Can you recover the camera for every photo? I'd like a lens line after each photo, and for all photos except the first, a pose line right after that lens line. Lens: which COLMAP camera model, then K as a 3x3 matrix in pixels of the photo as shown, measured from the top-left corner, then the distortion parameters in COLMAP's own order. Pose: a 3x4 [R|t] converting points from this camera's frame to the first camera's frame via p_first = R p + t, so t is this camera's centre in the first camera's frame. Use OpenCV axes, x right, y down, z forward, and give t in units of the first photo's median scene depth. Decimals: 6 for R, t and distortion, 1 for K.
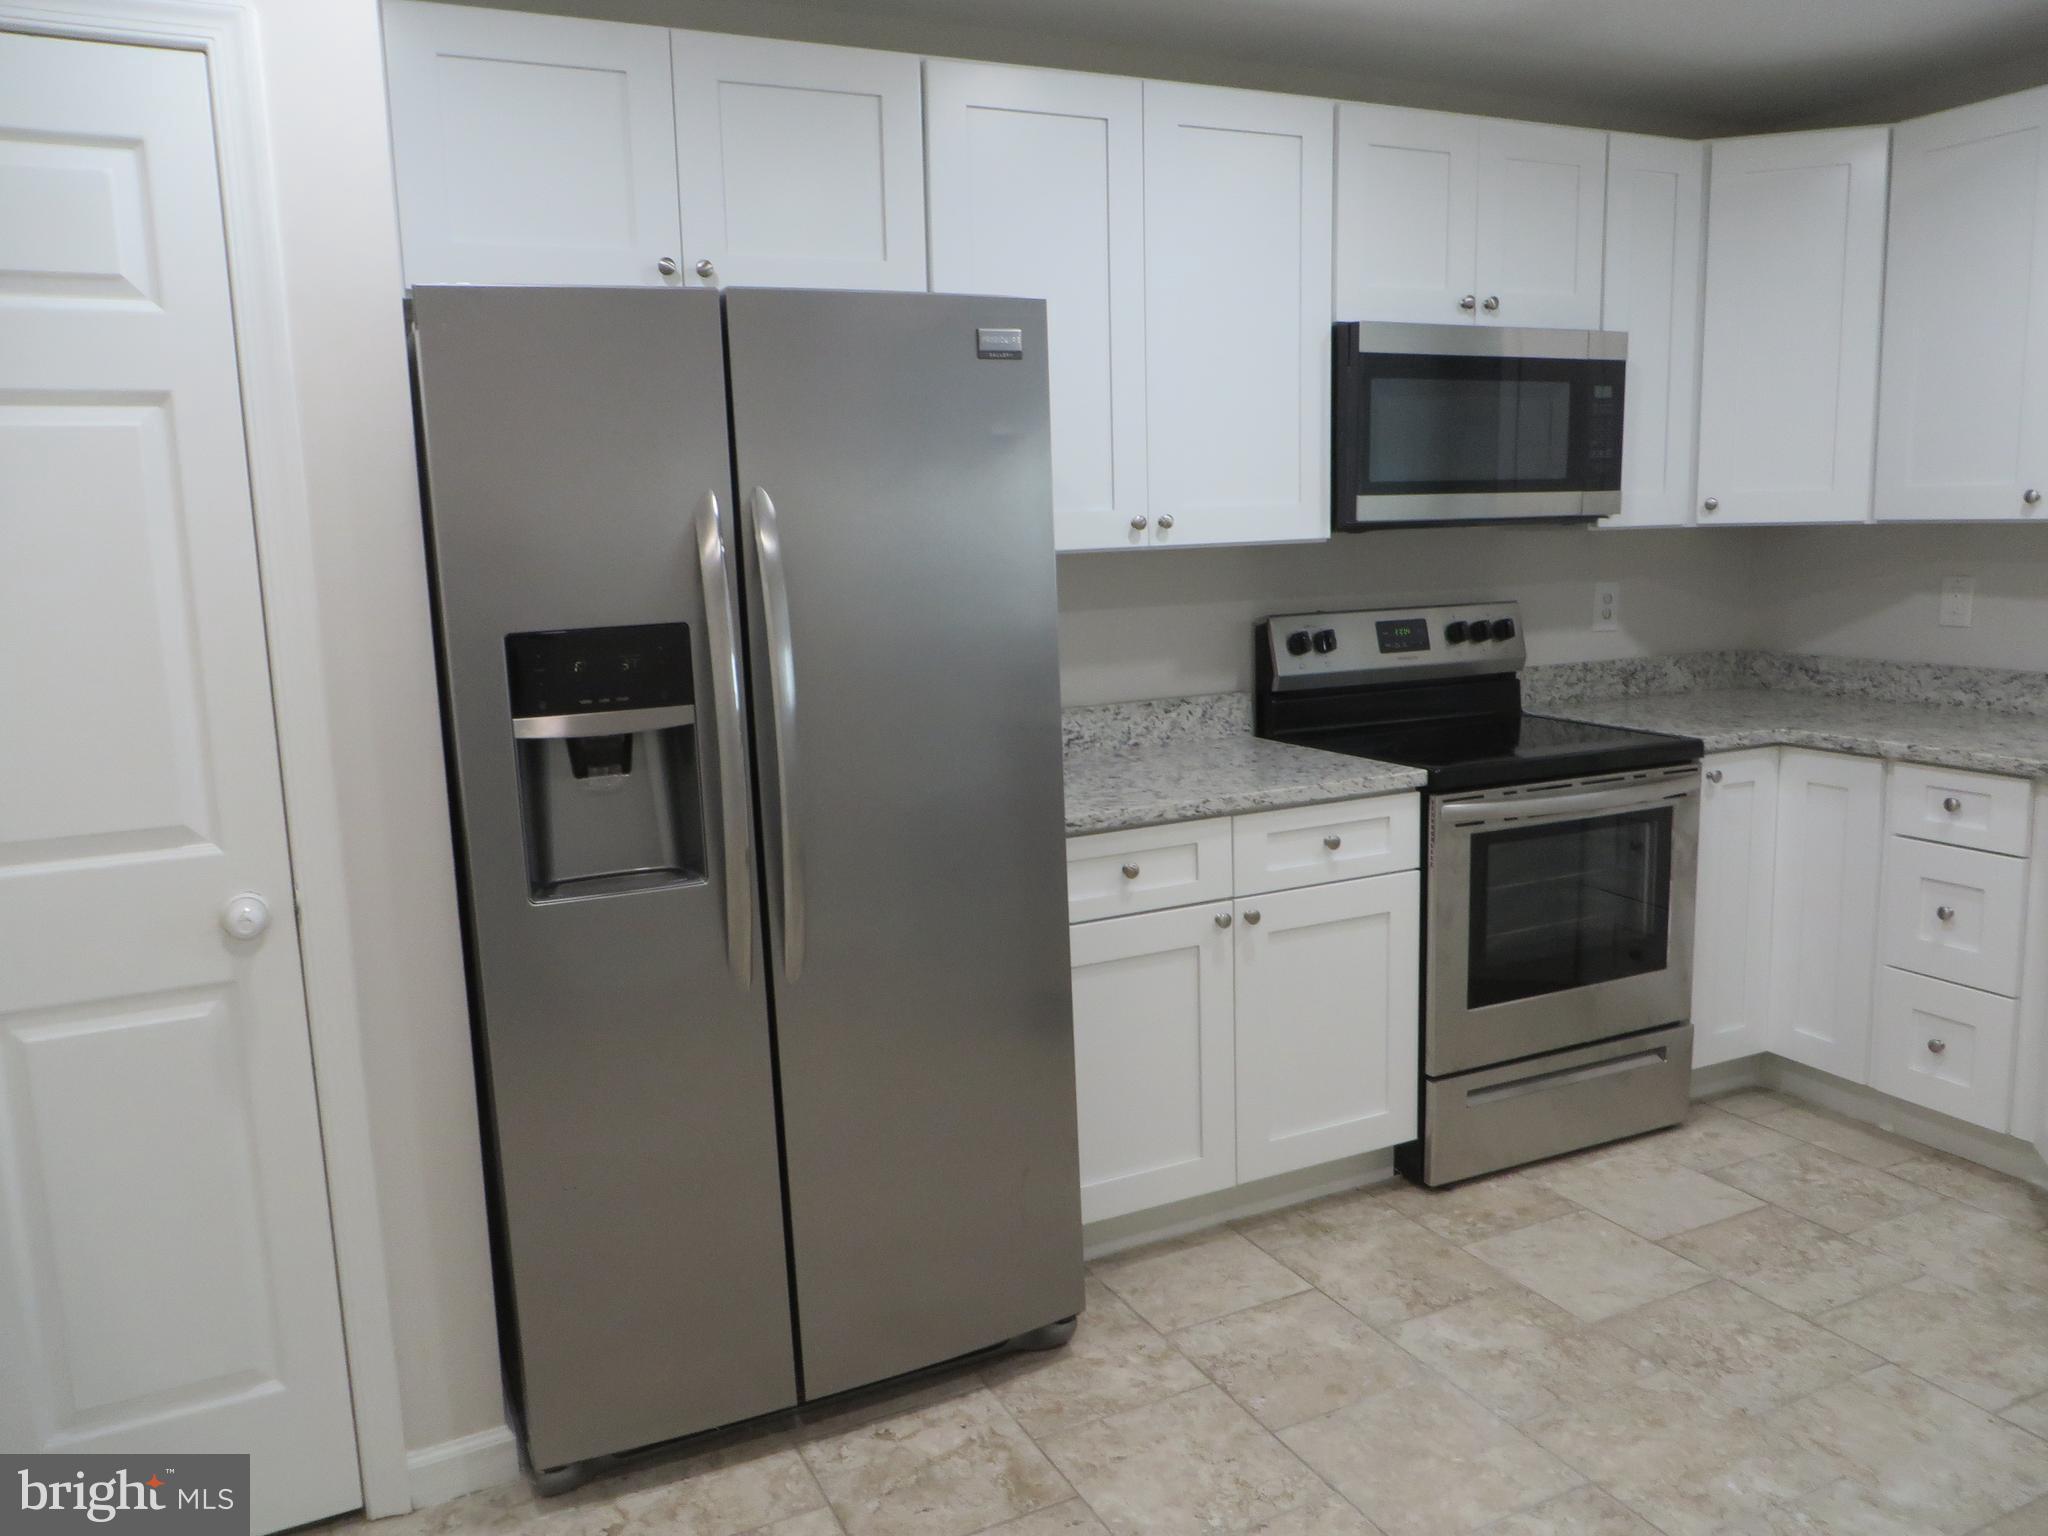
lens RADIAL K [[1532.2, 0, 1029.5], [0, 1532.2, 759.9], [0, 0, 1]] dist [-0.009004, -0.002403]
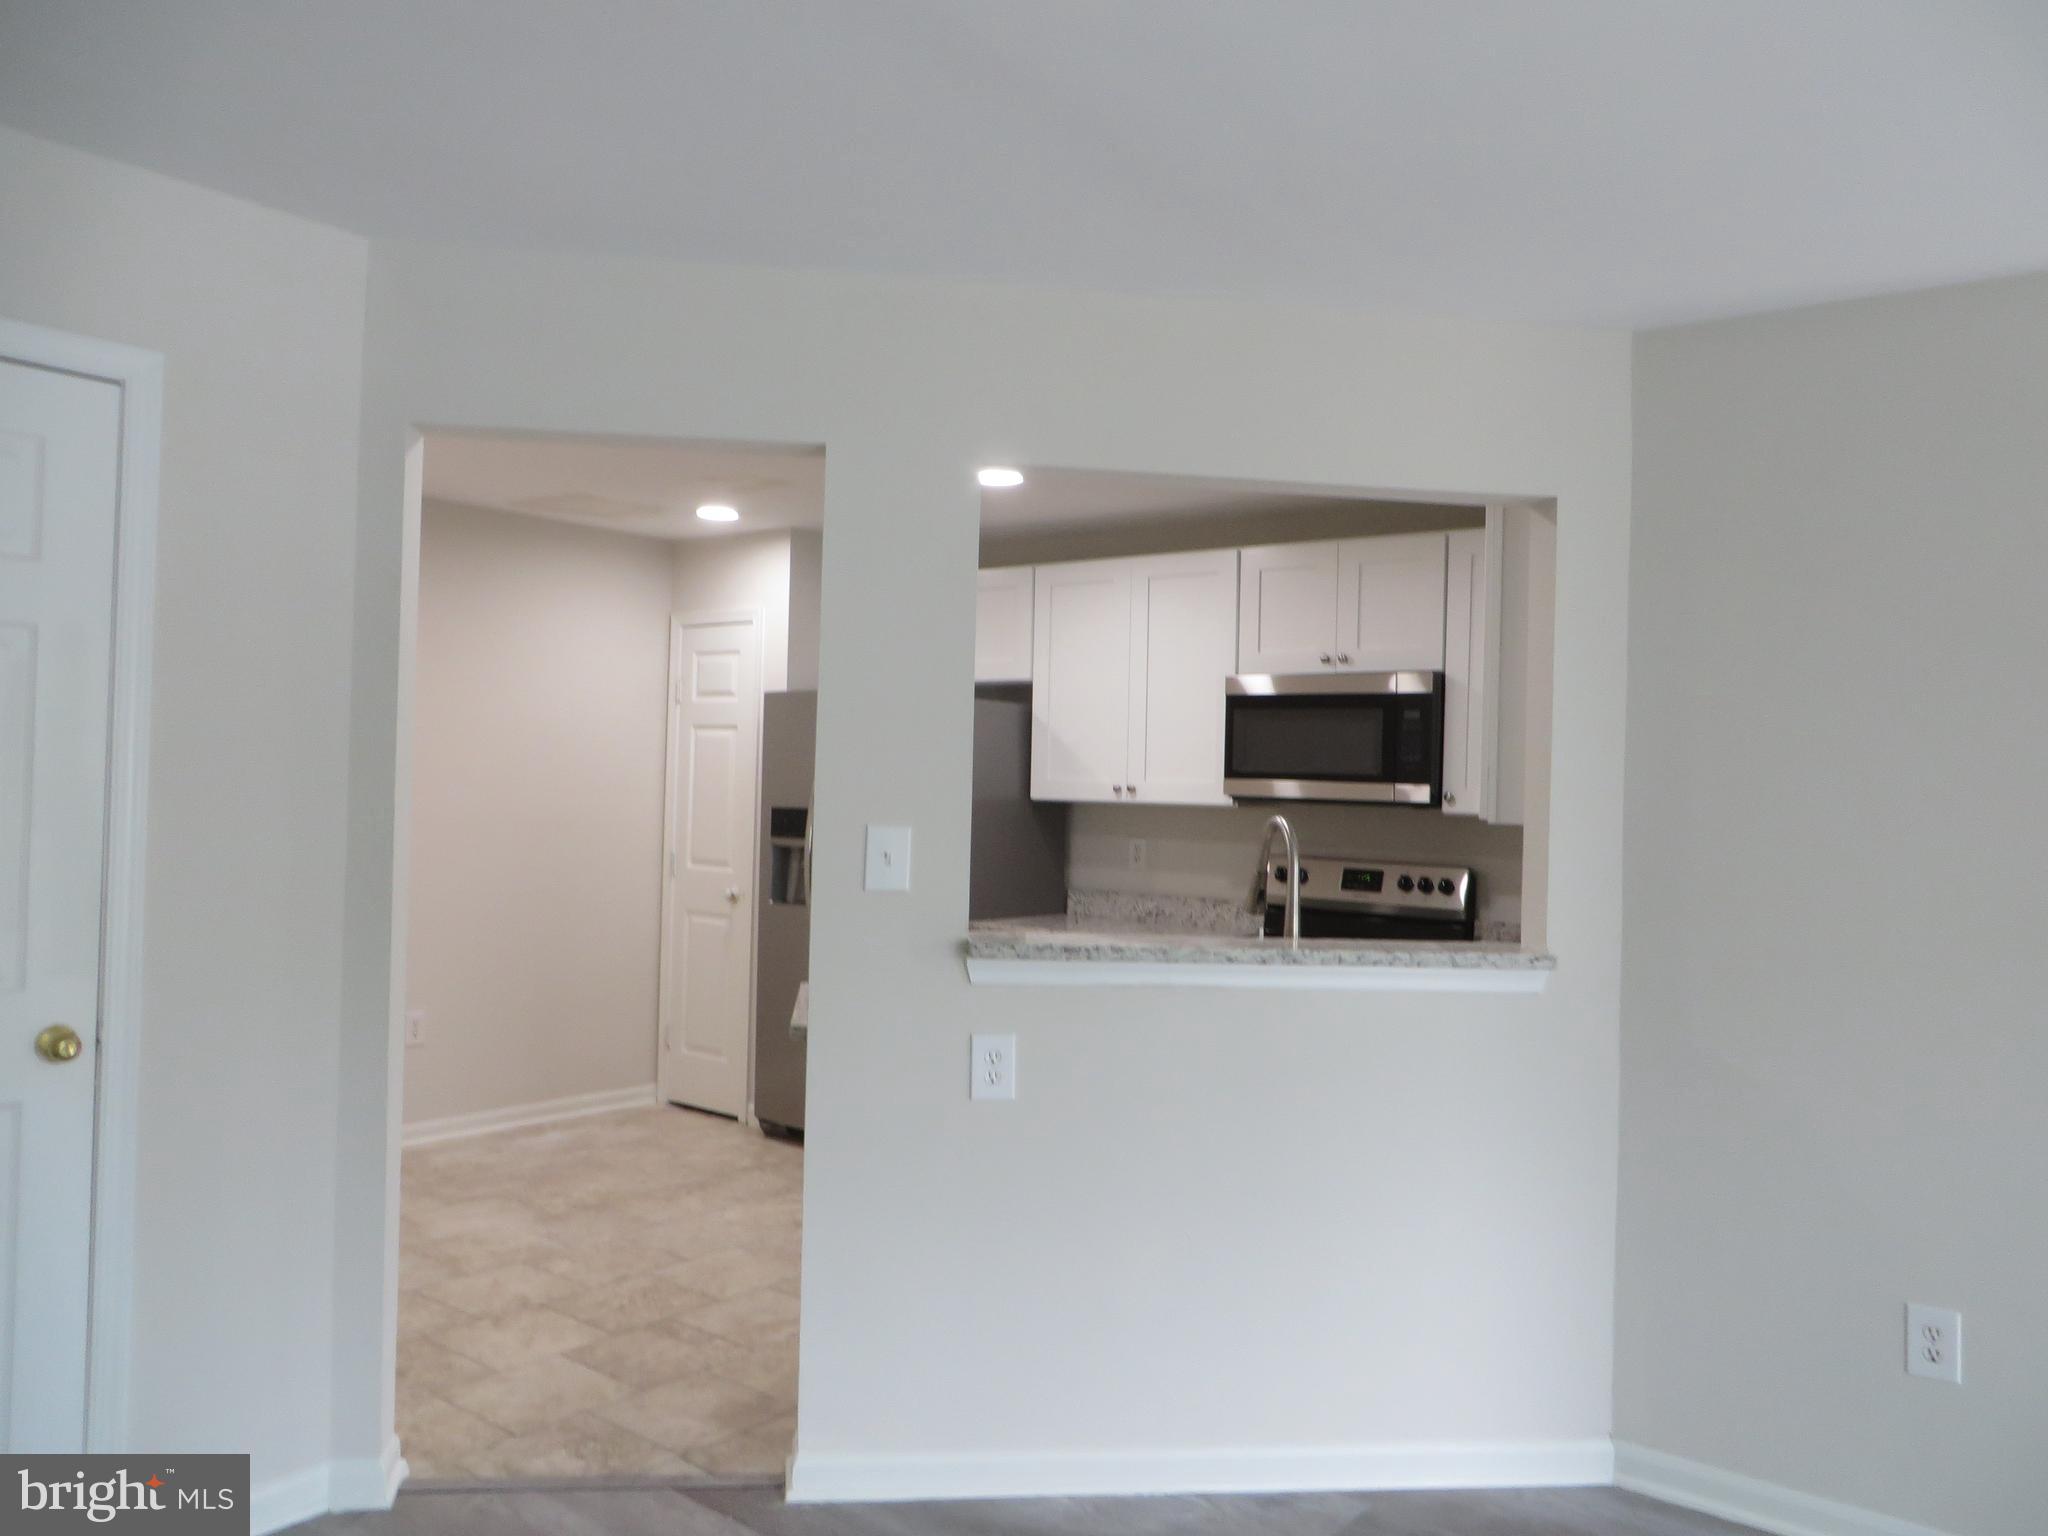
lens RADIAL K [[1532.2, 0, 1029.0], [0, 1532.2, 767.1], [0, 0, 1]] dist [-0.009004, -0.002403]
pose [[0.432326, 0.032834, -0.901119, 1.573582], [-0.184467, 0.981423, -0.052741, -0.058928], [0.882647, 0.189028, 0.430352, 0.103957]]
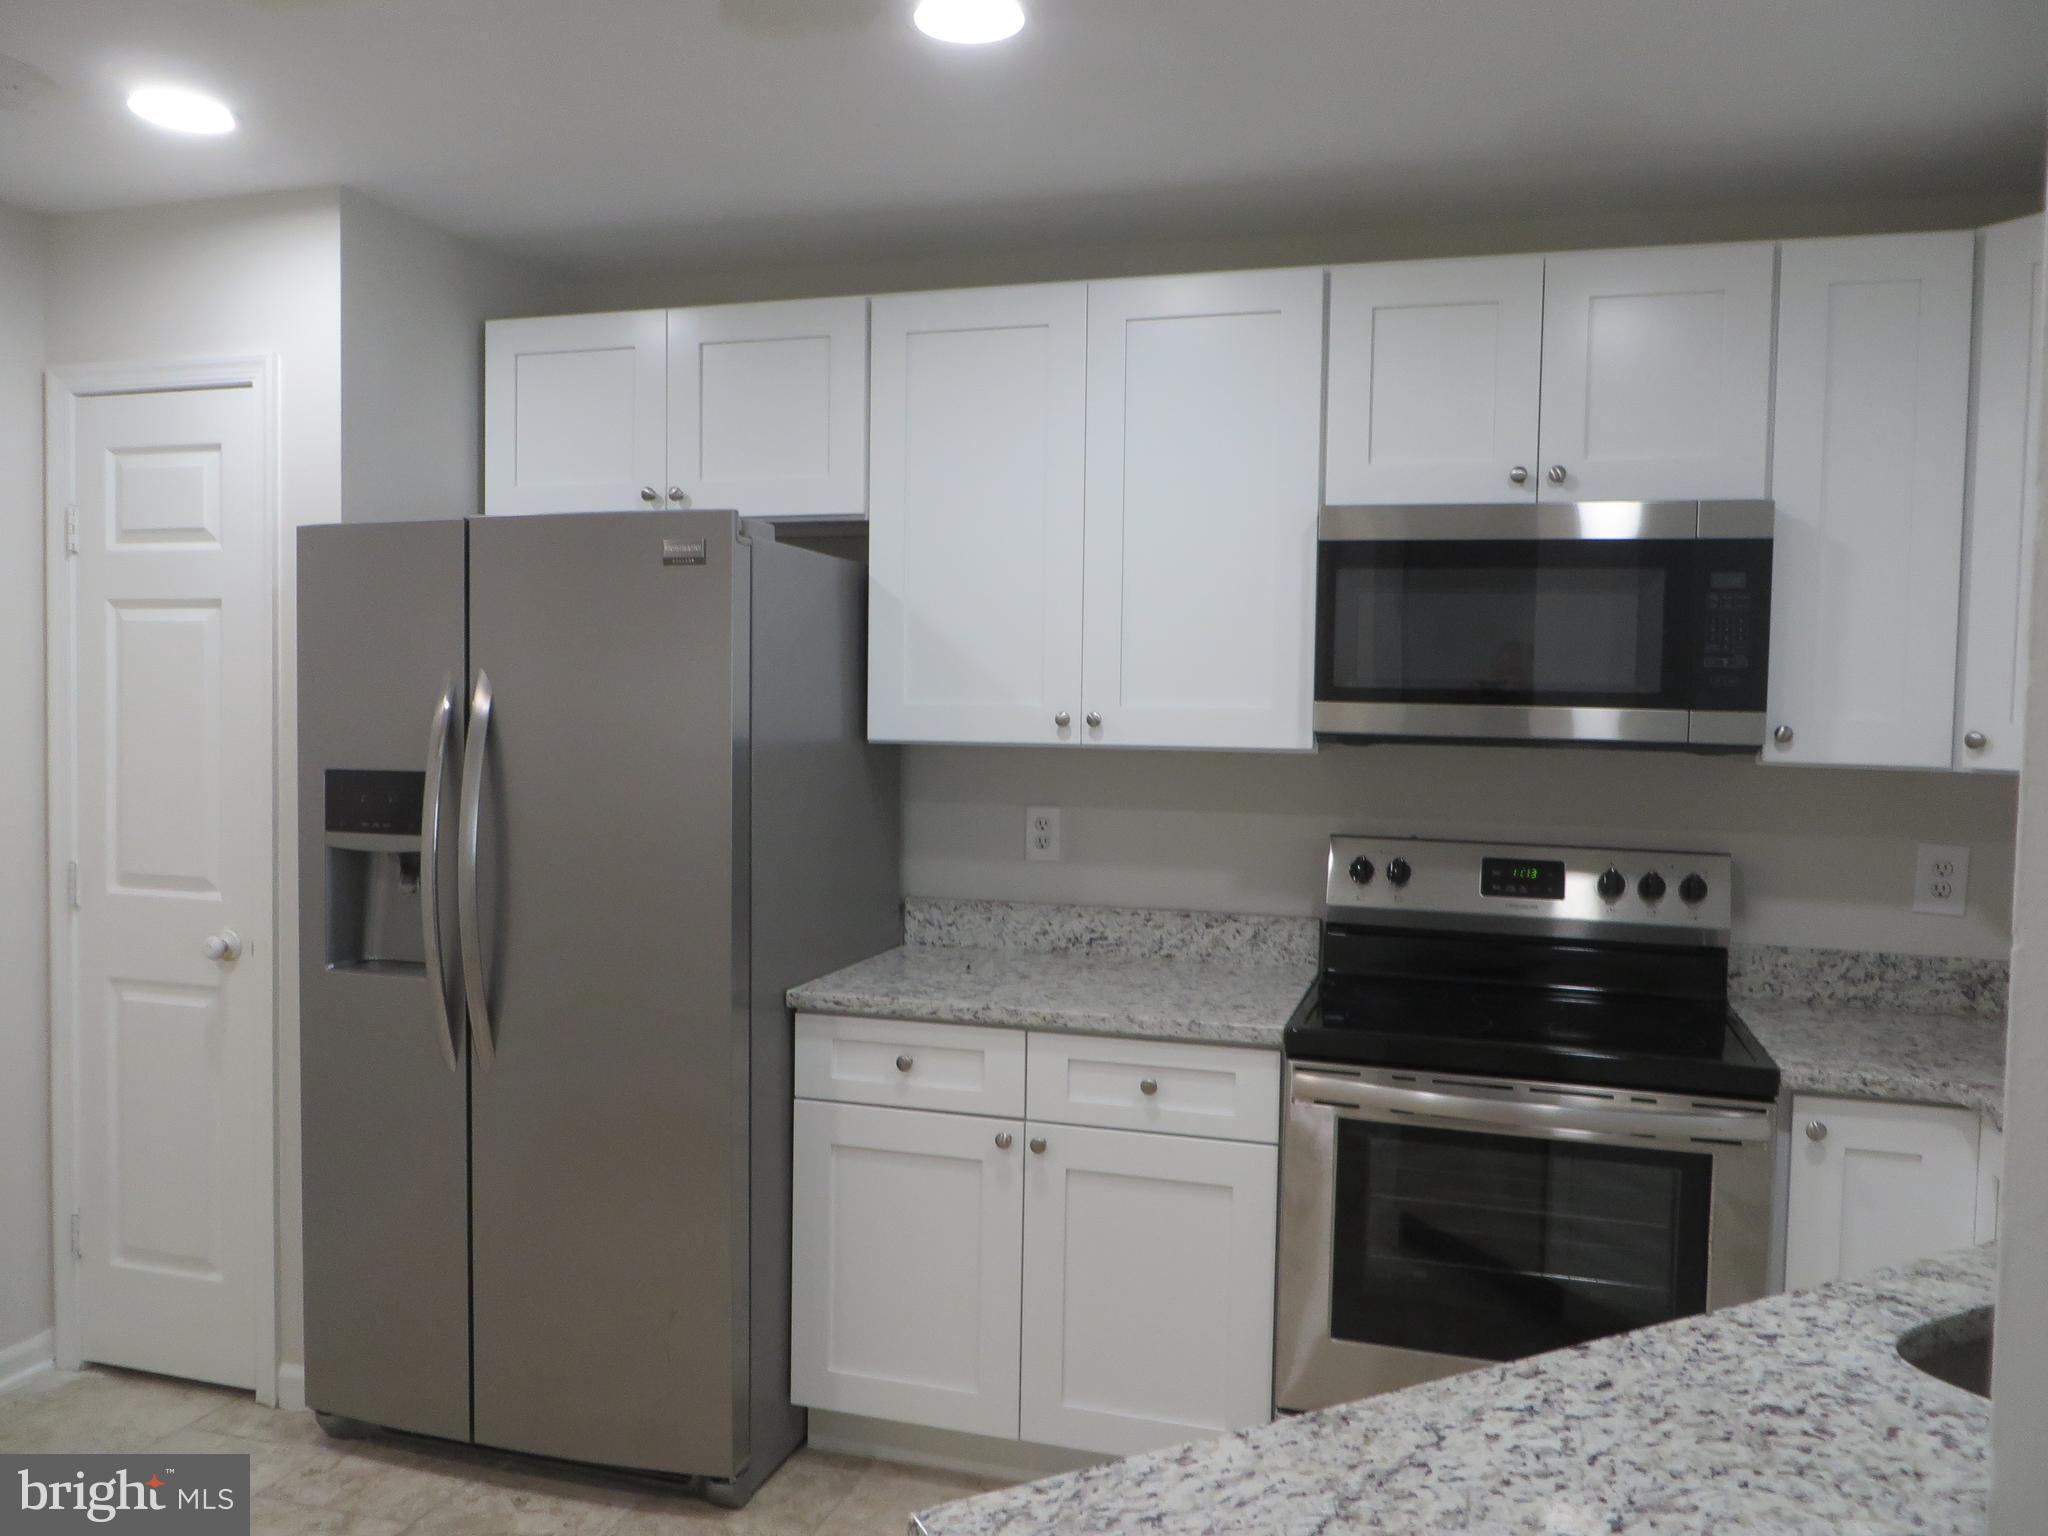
lens RADIAL K [[1532.2, 0, 1029.5], [0, 1532.2, 759.0], [0, 0, 1]] dist [-0.009004, -0.002403]
pose [[0.736248, 0.067724, -0.673315, 0.669291], [-0.146805, 0.987269, -0.061224, -0.062927], [0.660596, 0.143922, 0.736817, 0.252779]]
